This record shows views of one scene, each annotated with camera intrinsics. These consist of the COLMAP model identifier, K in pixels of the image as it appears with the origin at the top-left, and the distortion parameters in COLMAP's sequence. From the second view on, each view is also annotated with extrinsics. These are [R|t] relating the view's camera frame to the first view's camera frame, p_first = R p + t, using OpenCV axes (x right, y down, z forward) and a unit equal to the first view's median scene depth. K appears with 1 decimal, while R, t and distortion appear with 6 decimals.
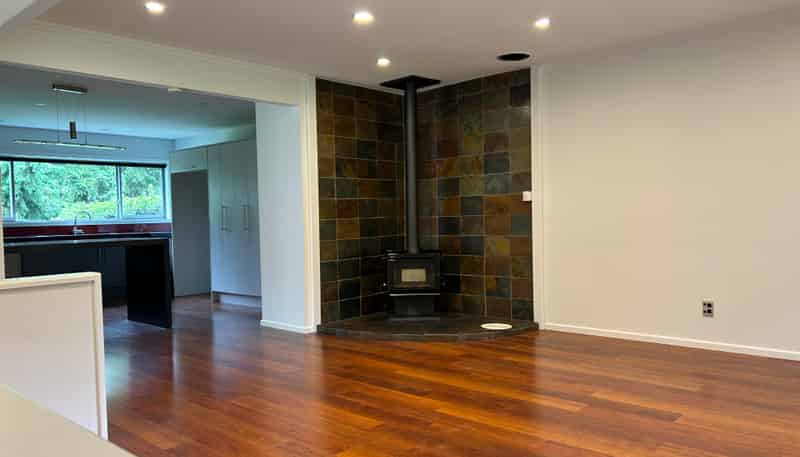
lens RADIAL K [[583.0, 0, 402.8], [0, 583.0, 229.0], [0, 0, 1]] dist [0.014526, 0.000494]
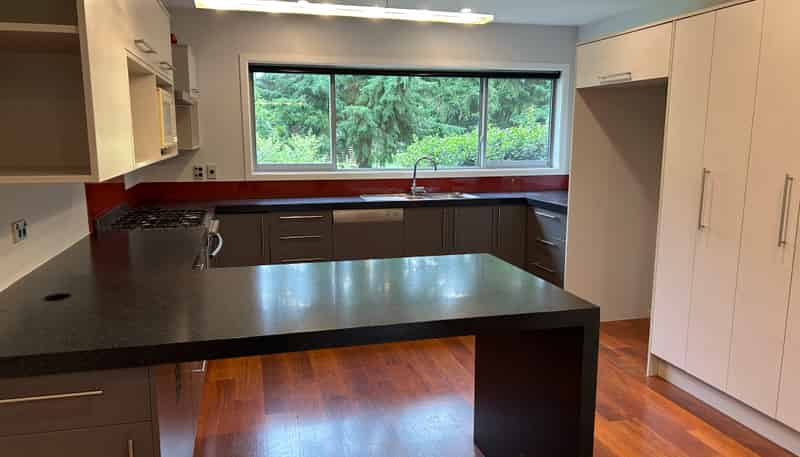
lens RADIAL K [[583.0, 0, 400.8], [0, 583.0, 230.2], [0, 0, 1]] dist [0.014526, 0.000494]
pose [[0.821740, 0.115366, -0.558063, -0.112623], [-0.032363, 0.987161, 0.156417, -0.024485], [0.568943, -0.110473, 0.814923, 0.246170]]
